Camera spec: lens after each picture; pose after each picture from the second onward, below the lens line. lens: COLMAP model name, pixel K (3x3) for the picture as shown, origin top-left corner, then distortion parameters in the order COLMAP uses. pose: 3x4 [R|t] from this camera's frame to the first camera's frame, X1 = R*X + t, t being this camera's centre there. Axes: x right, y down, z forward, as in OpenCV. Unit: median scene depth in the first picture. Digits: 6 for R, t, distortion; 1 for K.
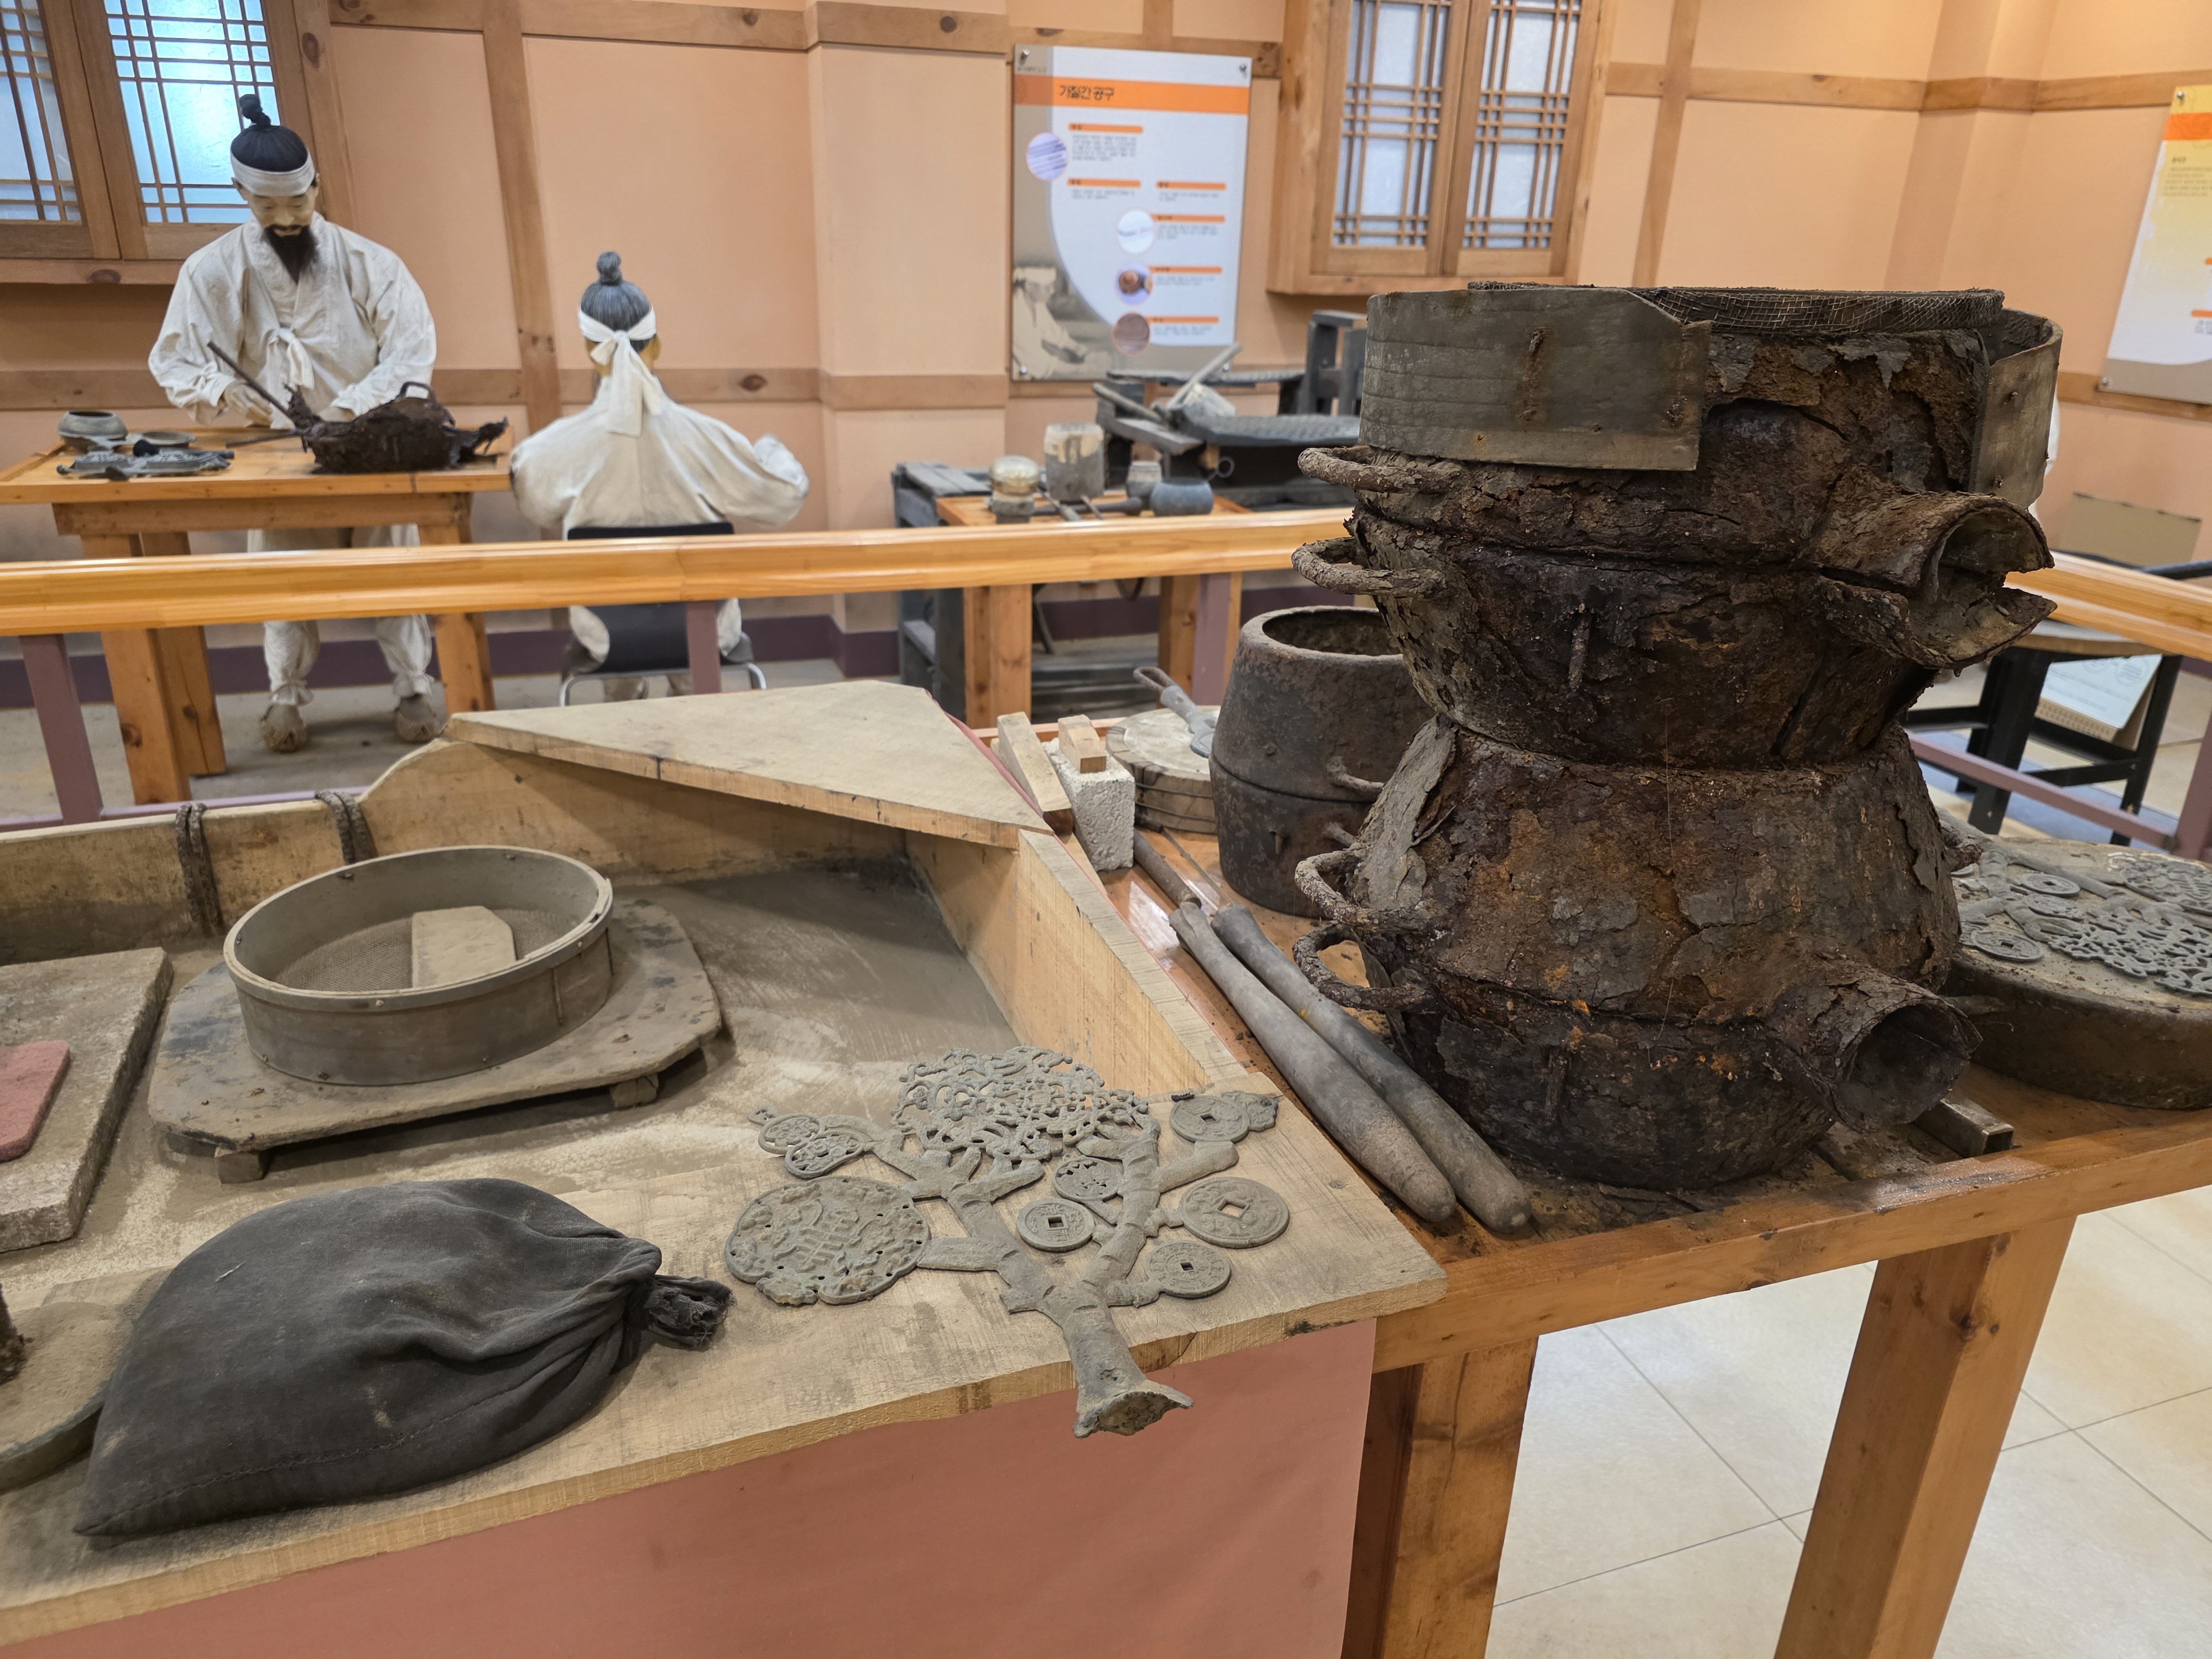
lens RADIAL K [[1514.6, 0, 1083.1], [0, 1514.6, 830.4], [0, 0, 1]] dist [0.043545, -0.040302]
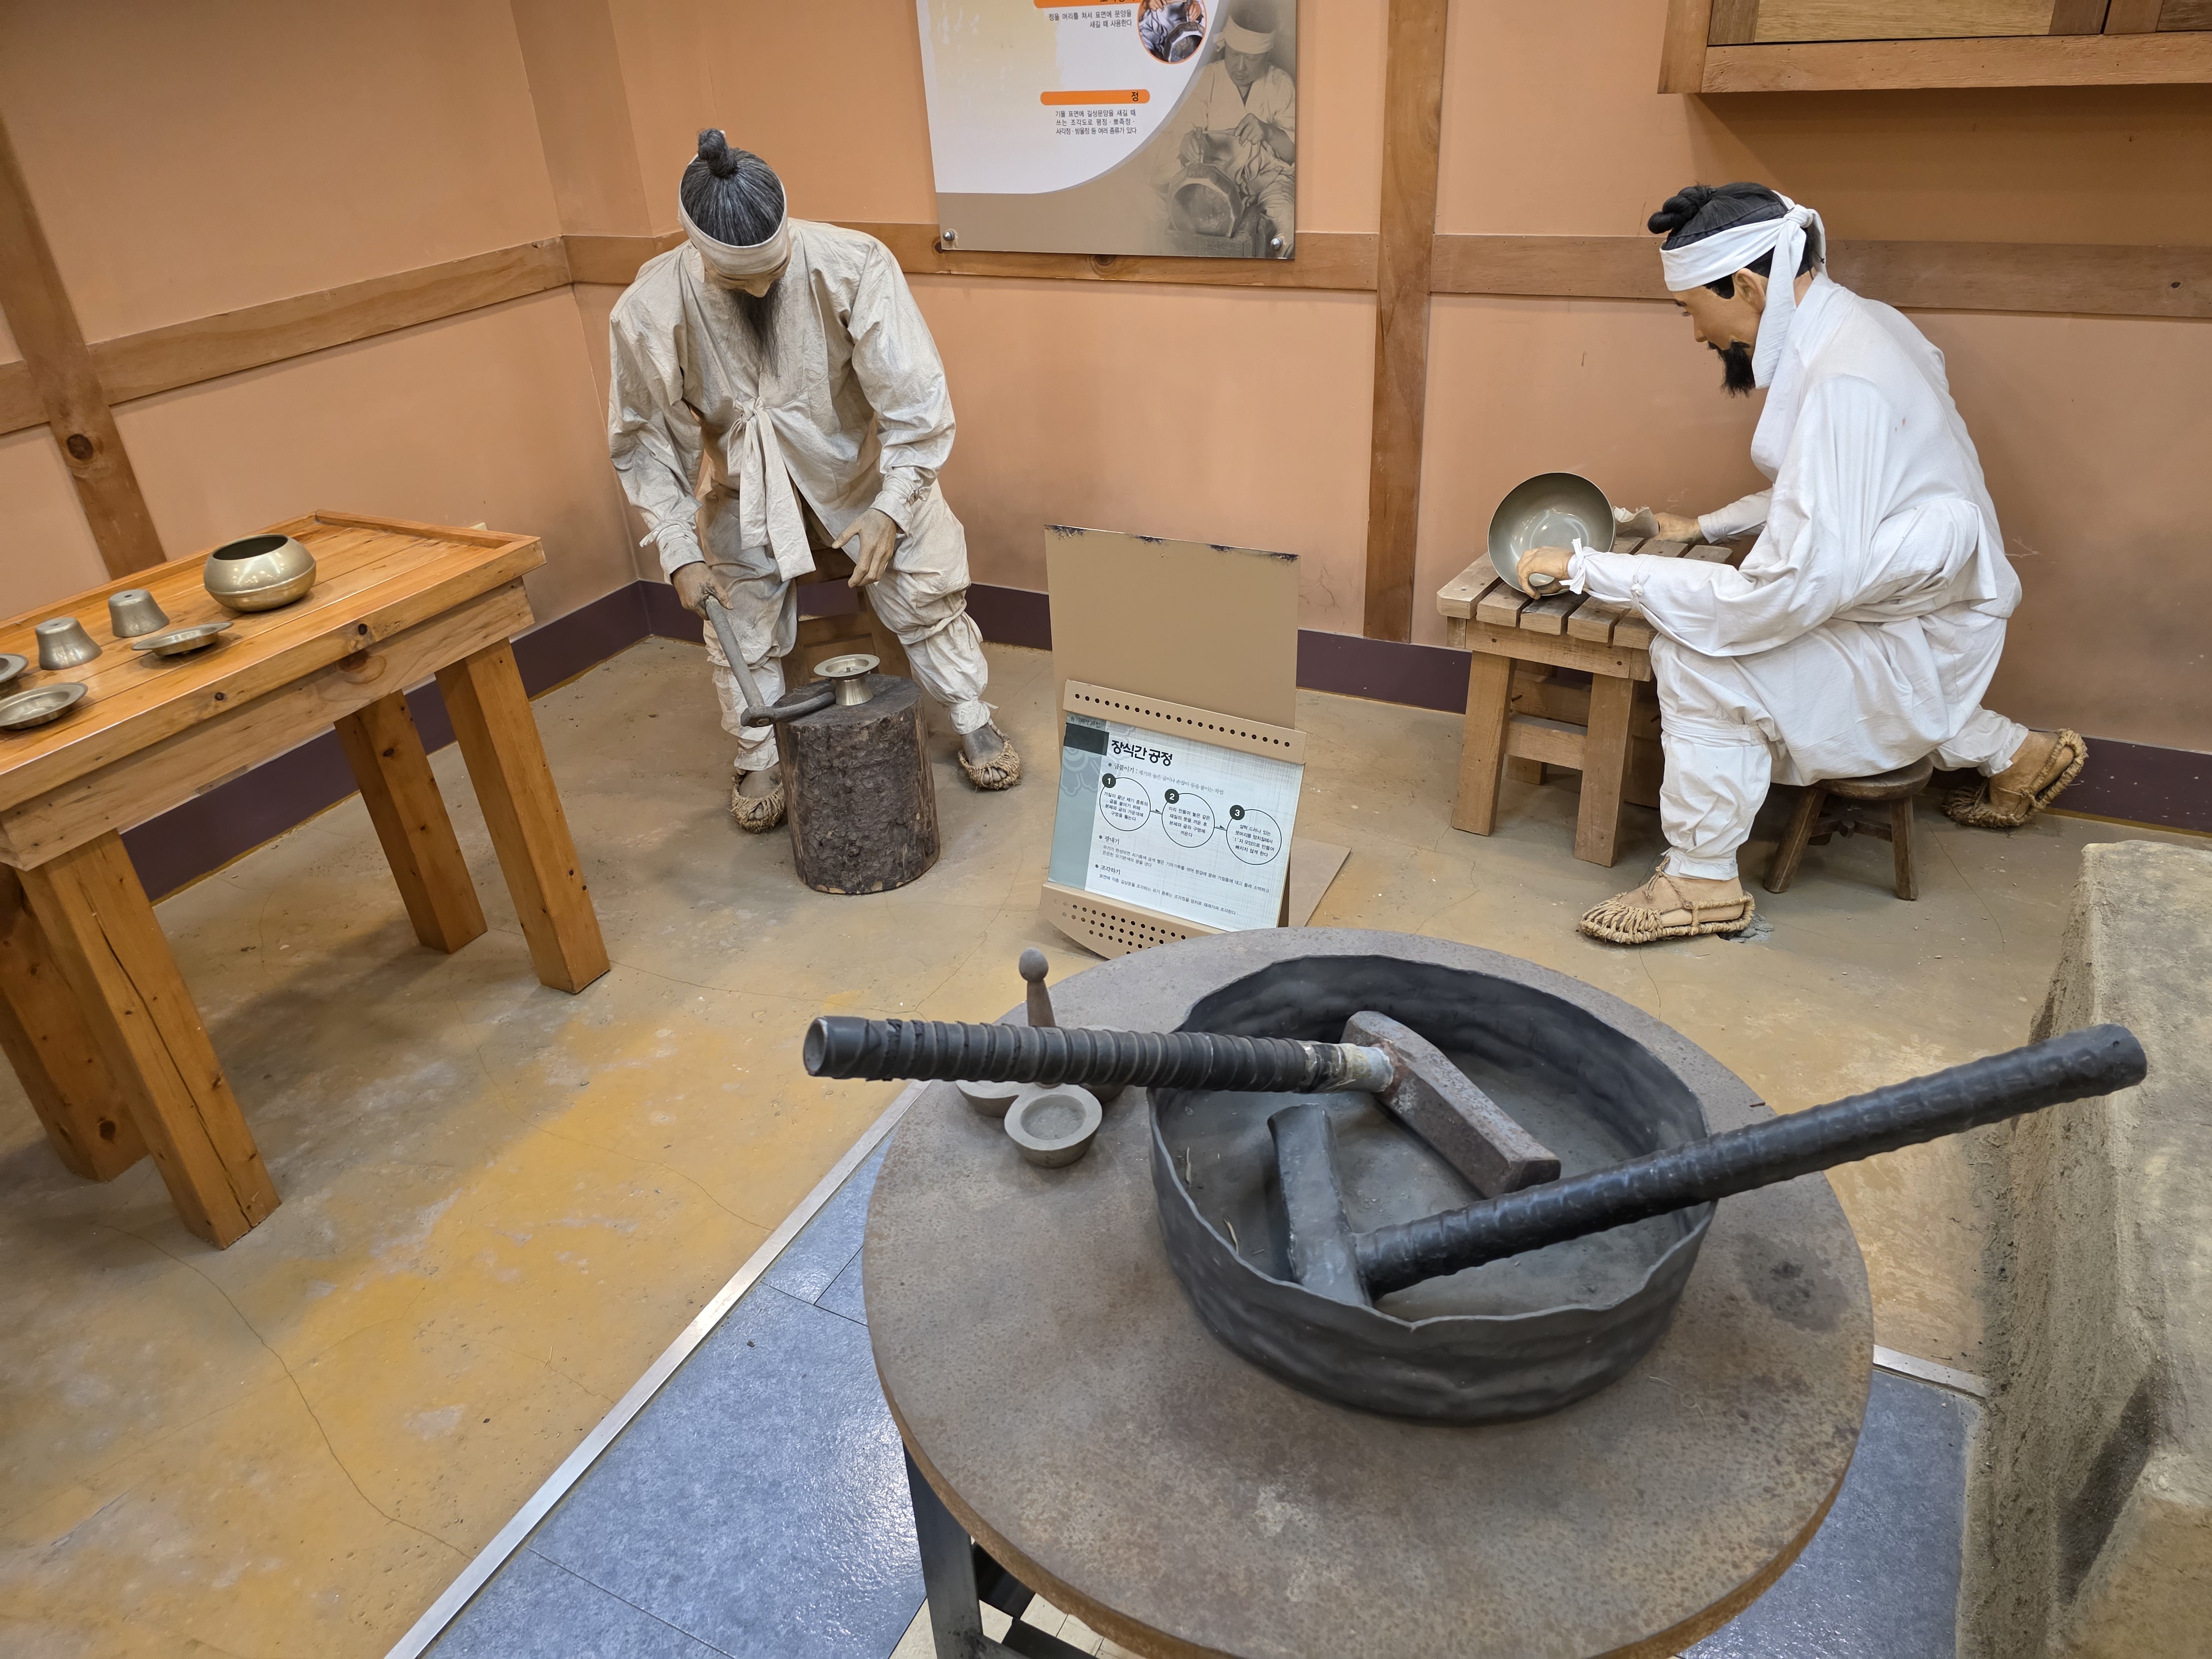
lens RADIAL K [[1488.7, 0, 1106.0], [0, 1488.7, 829.5], [0, 0, 1]] dist [0.068651, -0.068535]
pose [[0.716299, -0.404916, 0.568295, 0.330882], [0.330291, 0.914149, 0.235030, -0.227798], [-0.614674, 0.019351, 0.788544, 0.584416]]
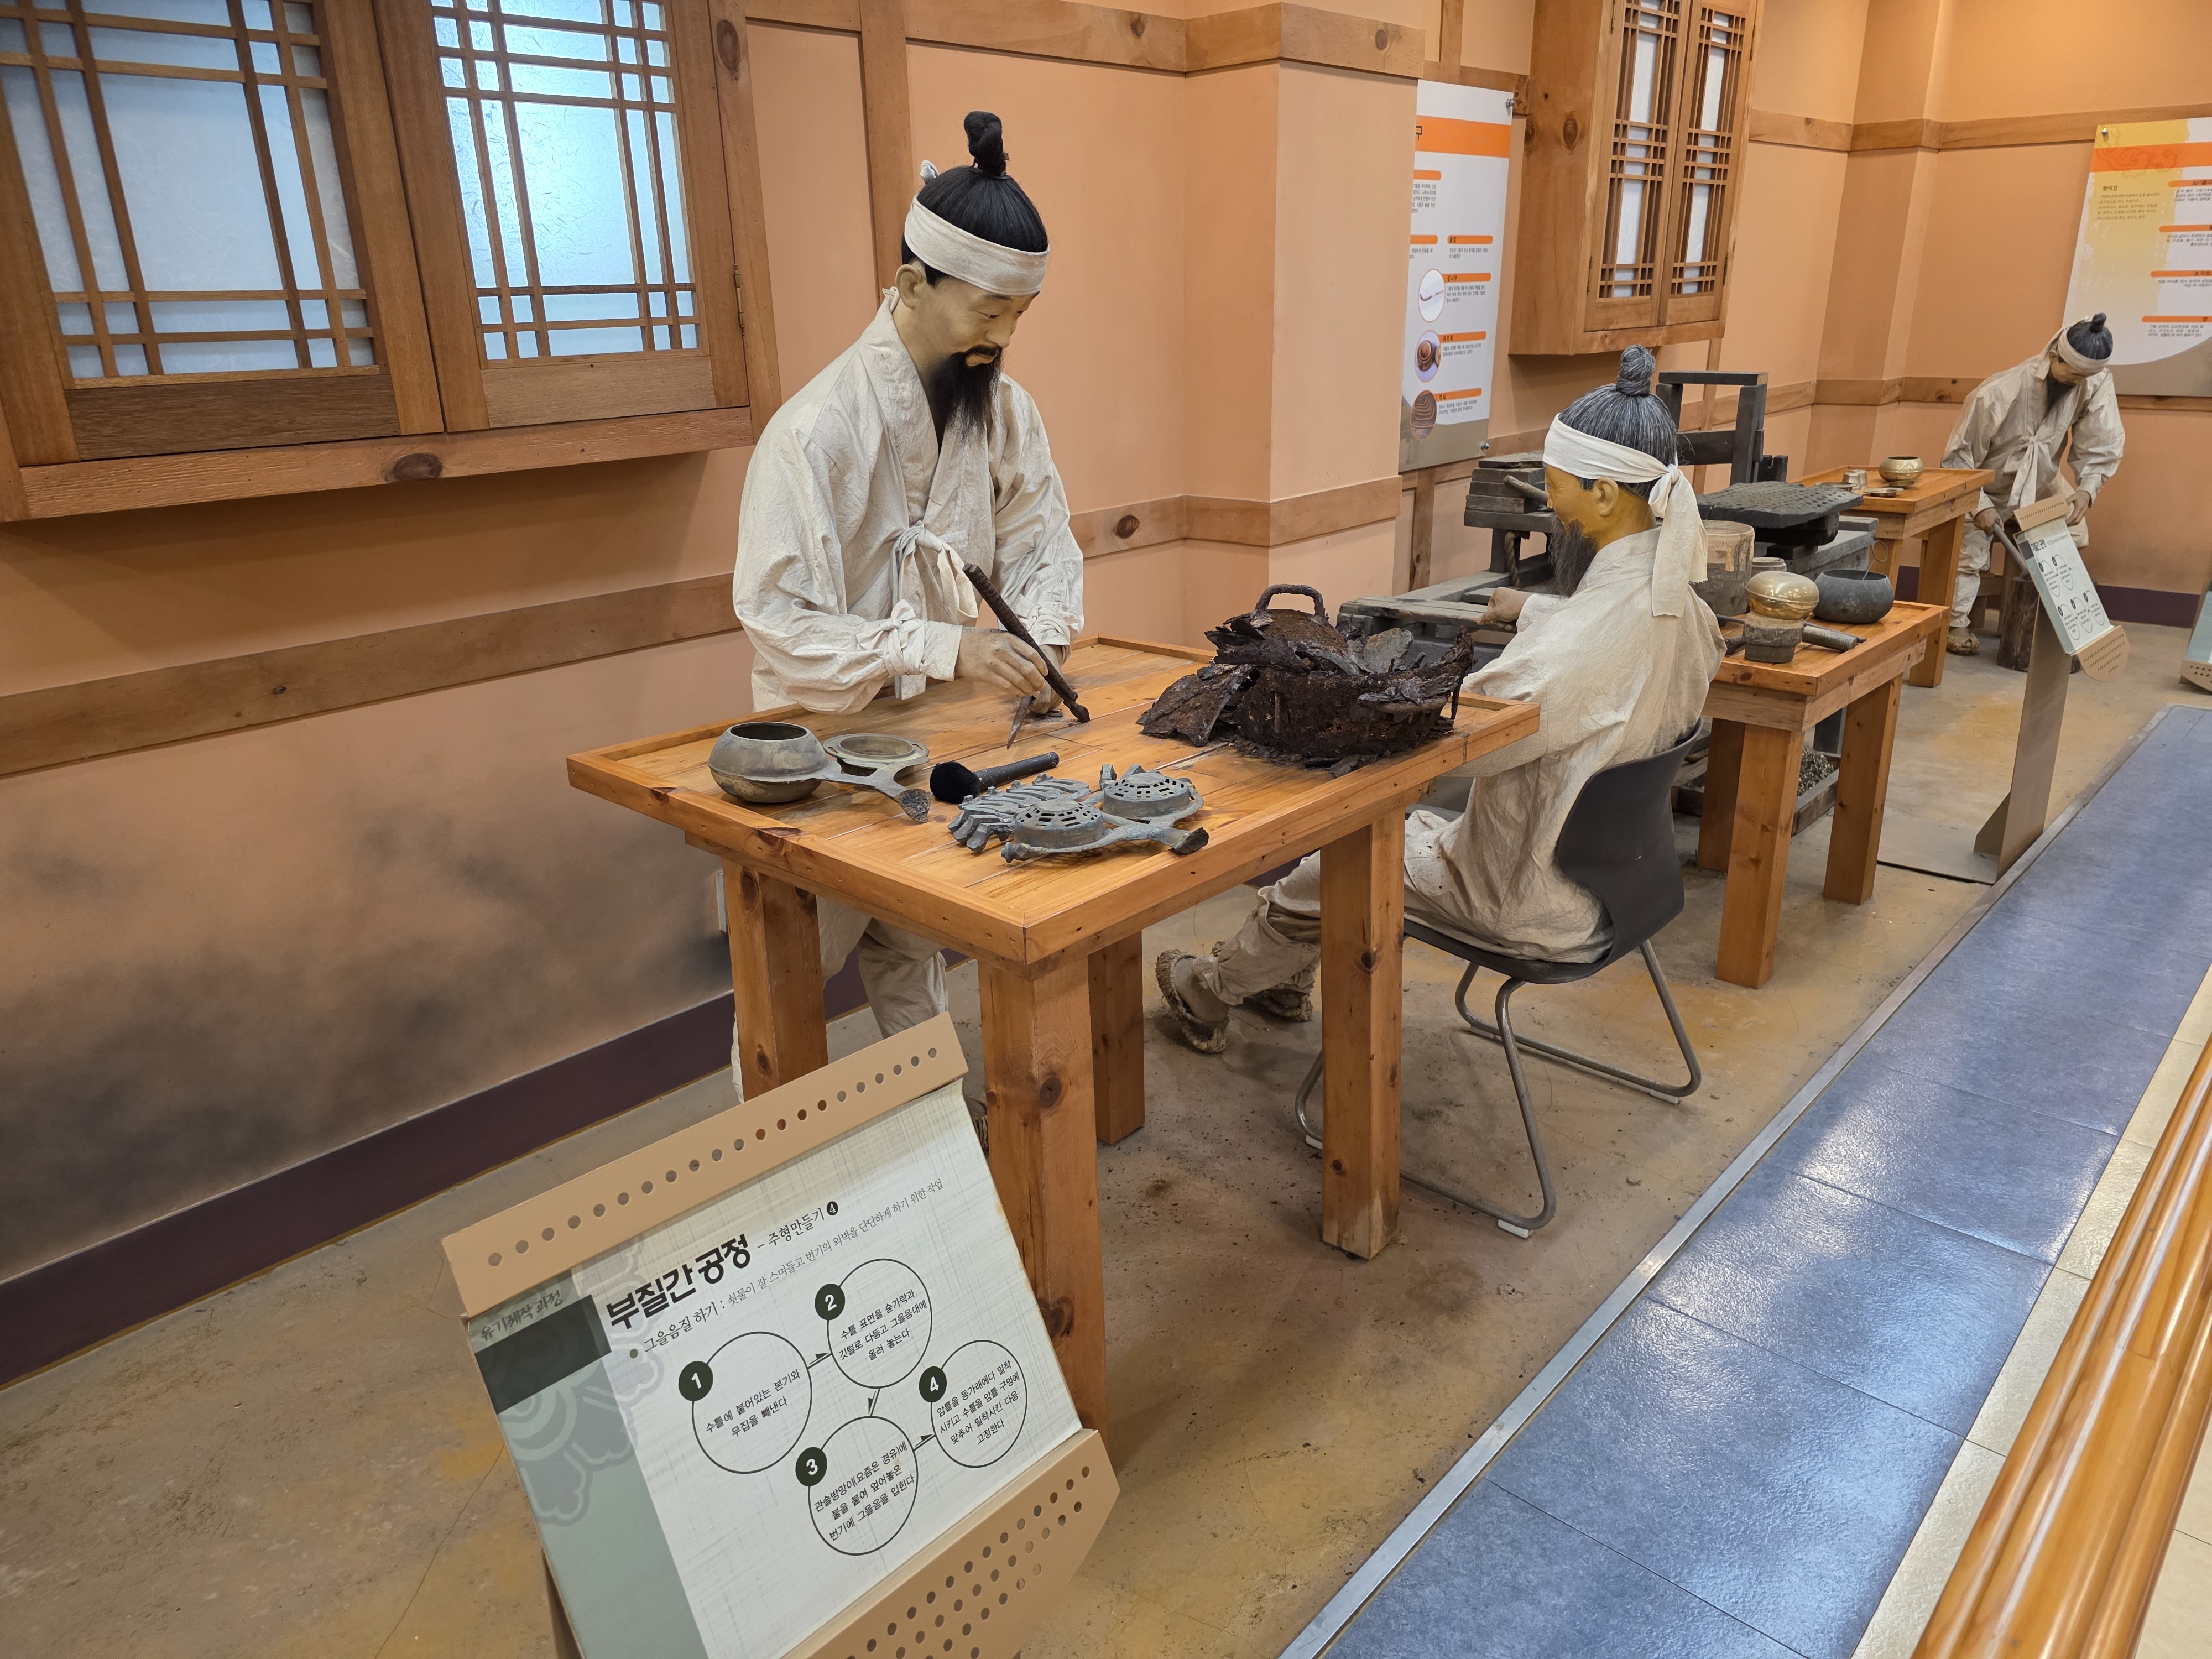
lens RADIAL K [[1488.7, 0, 1106.0], [0, 1488.7, 829.5], [0, 0, 1]] dist [0.068651, -0.068535]
pose [[0.878683, -0.203432, 0.431893, -0.561737], [0.220820, 0.975262, 0.010115, -0.159804], [-0.423267, 0.086483, 0.901868, 0.366994]]
